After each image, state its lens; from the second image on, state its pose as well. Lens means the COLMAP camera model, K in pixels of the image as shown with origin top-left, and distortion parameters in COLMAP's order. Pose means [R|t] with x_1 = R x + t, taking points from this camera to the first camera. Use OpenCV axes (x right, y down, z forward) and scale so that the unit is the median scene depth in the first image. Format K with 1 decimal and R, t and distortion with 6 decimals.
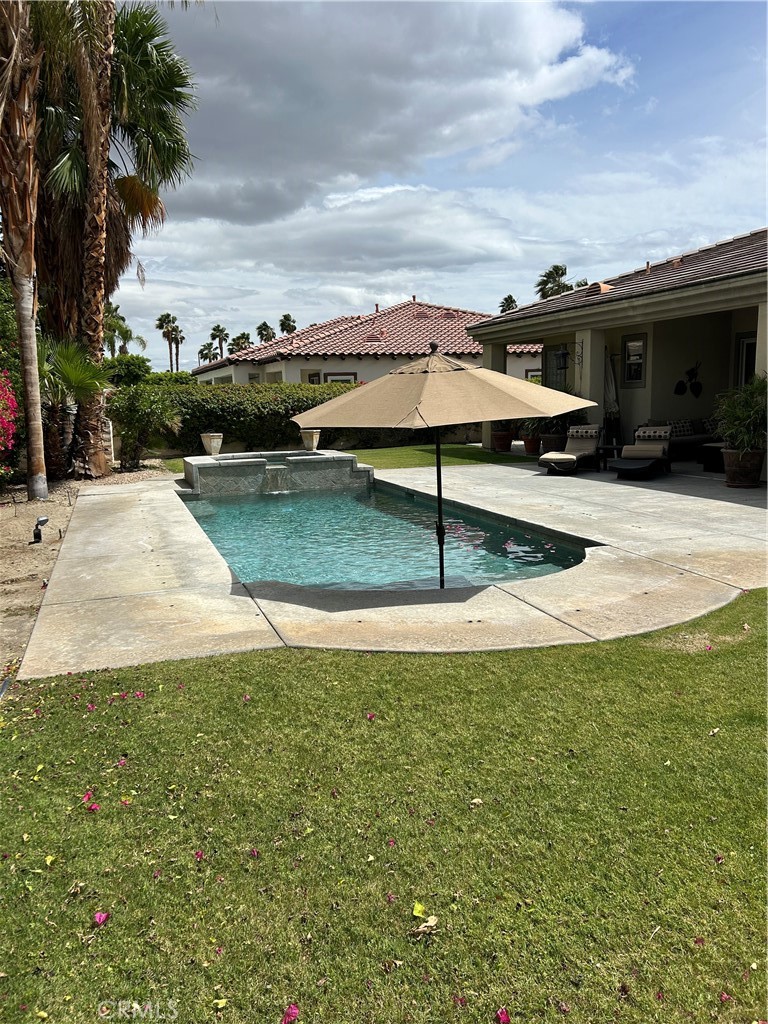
lens RADIAL K [[766.5, 0, 395.7], [0, 766.5, 511.4], [0, 0, 1]] dist [0.128464, -0.126562]
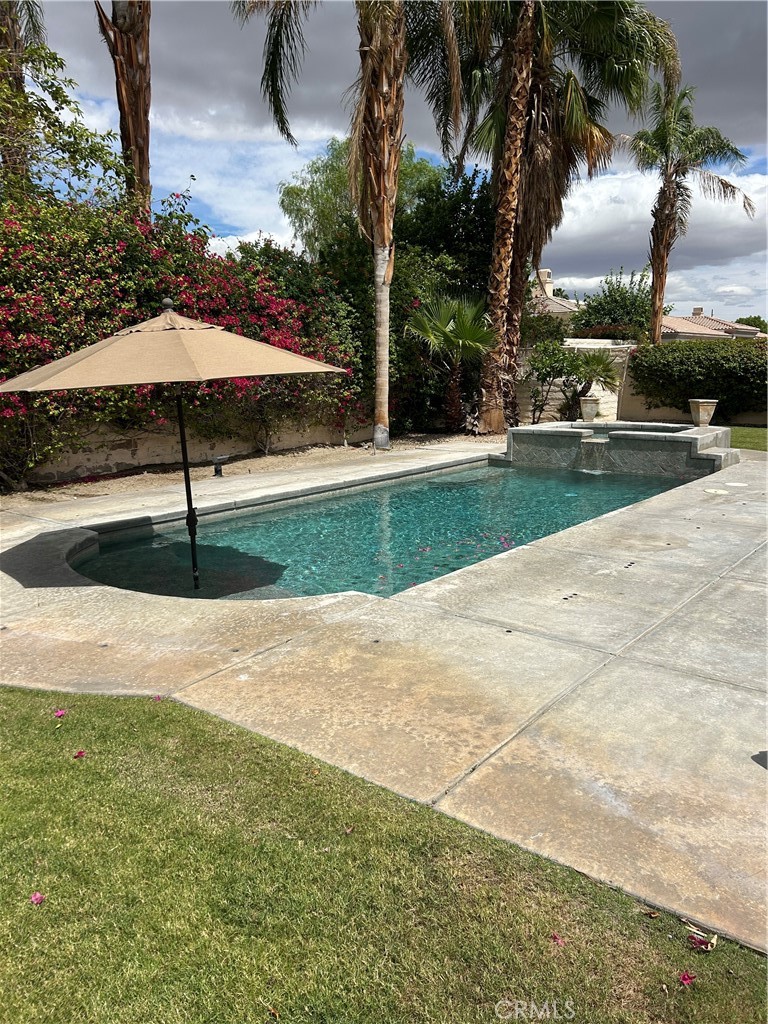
lens RADIAL K [[780.6, 0, 384.0], [0, 780.6, 512.0], [0, 0, 1]] dist [0.045892, -0.038491]
pose [[0.520695, 0.178711, -0.834829, 0.428605], [-0.131959, 0.982941, 0.128113, -0.058212], [0.843483, 0.043455, 0.535396, 0.346359]]
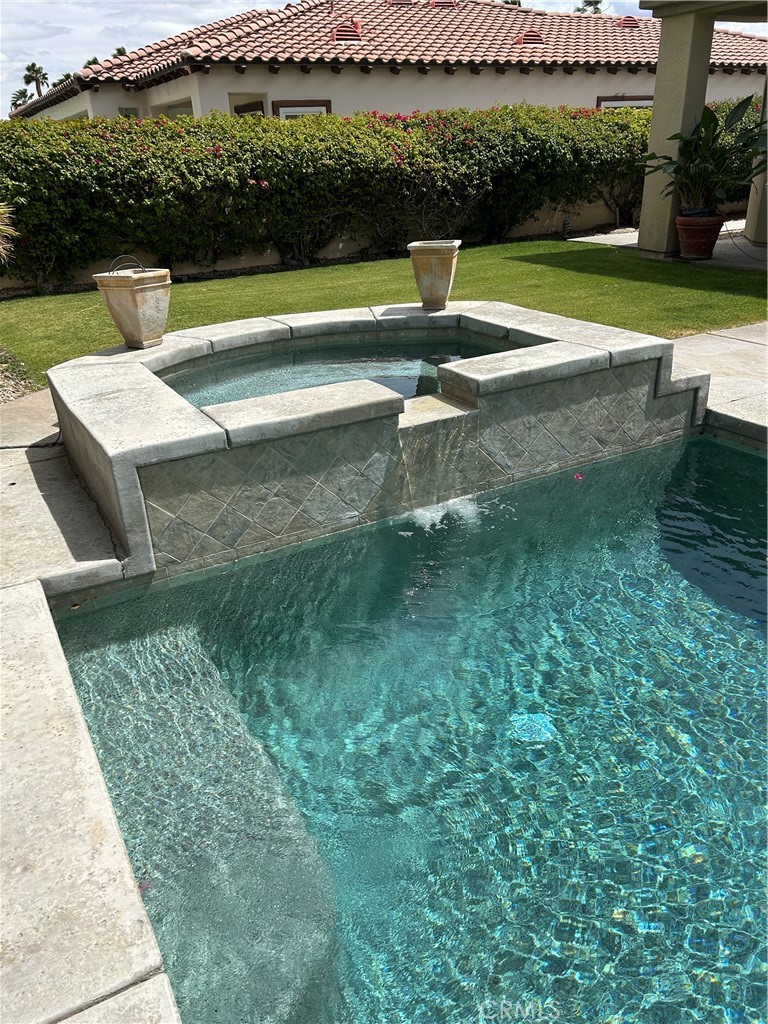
lens RADIAL K [[780.6, 0, 384.0], [0, 780.6, 512.0], [0, 0, 1]] dist [0.045892, -0.038491]
pose [[0.987951, -0.077973, 0.133692, -0.200690], [0.039032, 0.961423, 0.272289, -0.094730], [-0.149766, -0.263790, 0.952882, 0.715010]]
